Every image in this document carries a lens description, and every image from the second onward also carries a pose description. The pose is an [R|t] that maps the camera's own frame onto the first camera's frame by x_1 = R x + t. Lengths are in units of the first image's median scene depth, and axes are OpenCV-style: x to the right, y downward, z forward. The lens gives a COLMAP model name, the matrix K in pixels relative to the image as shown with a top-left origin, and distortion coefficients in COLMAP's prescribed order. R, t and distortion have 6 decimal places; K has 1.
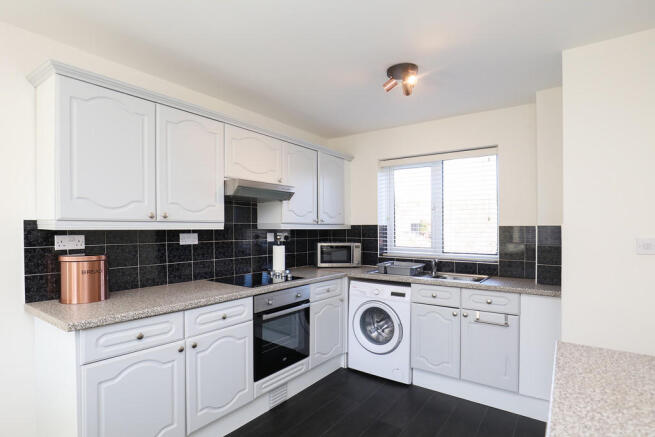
lens RADIAL K [[344.5, 0, 323.4], [0, 344.5, 225.3], [0, 0, 1]] dist [-0.004839, -0.000311]
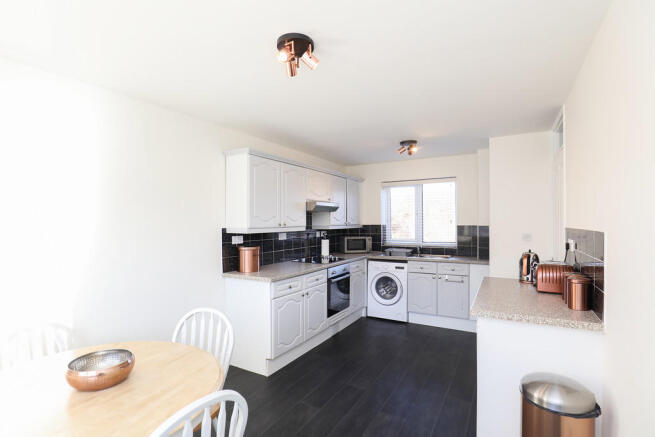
lens RADIAL K [[329.4, 0, 329.6], [0, 329.4, 219.4], [0, 0, 1]] dist [-0.024477, -0.000263]
pose [[0.991889, -0.008489, 0.126820, -0.323260], [0.008116, 0.999961, 0.003463, -0.040911], [-0.126845, -0.002406, 0.991920, -0.533077]]
